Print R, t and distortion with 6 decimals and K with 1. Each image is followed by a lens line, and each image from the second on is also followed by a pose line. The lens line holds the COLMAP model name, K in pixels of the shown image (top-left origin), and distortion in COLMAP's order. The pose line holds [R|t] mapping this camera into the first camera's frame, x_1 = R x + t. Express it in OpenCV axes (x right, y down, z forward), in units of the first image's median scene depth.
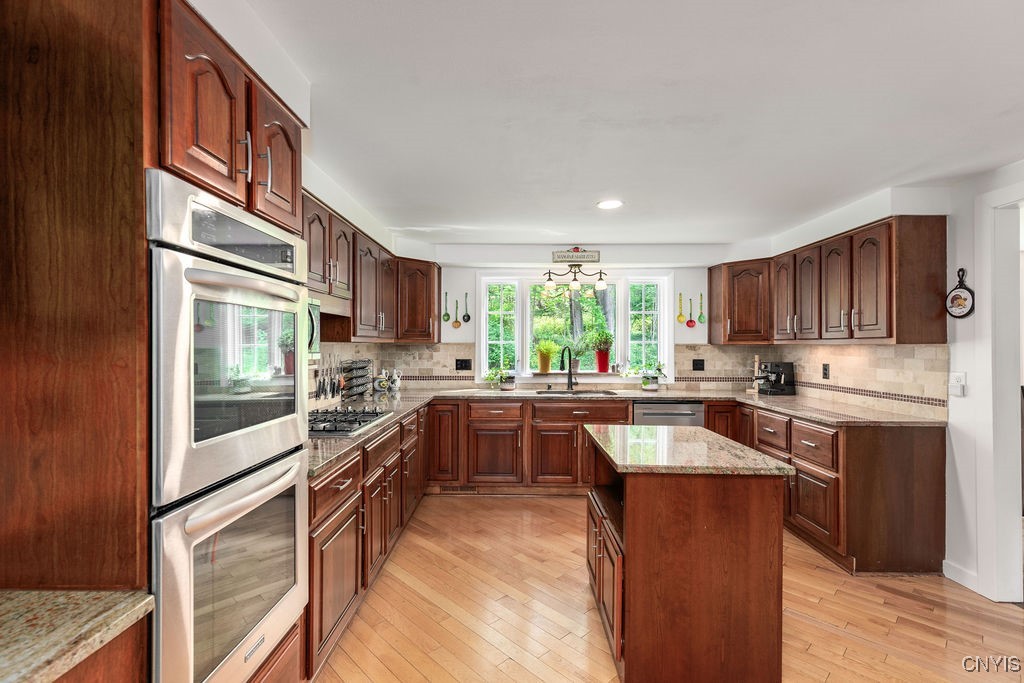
lens RADIAL K [[463.9, 0, 514.3], [0, 463.9, 343.4], [0, 0, 1]] dist [0.008147, -0.000878]
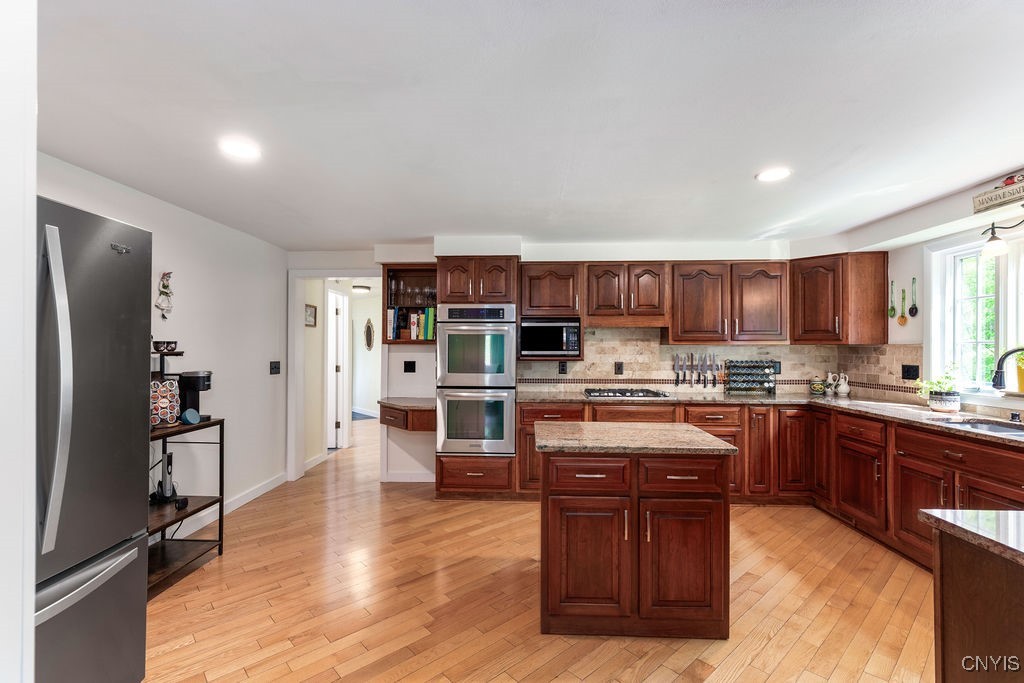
lens RADIAL K [[463.9, 0, 512.2], [0, 463.9, 344.6], [0, 0, 1]] dist [0.008147, -0.000878]
pose [[-0.033568, -0.003106, -0.999432, 0.677370], [0.004794, 0.999983, -0.003268, -0.000819], [0.999425, -0.004901, -0.033552, 0.373811]]
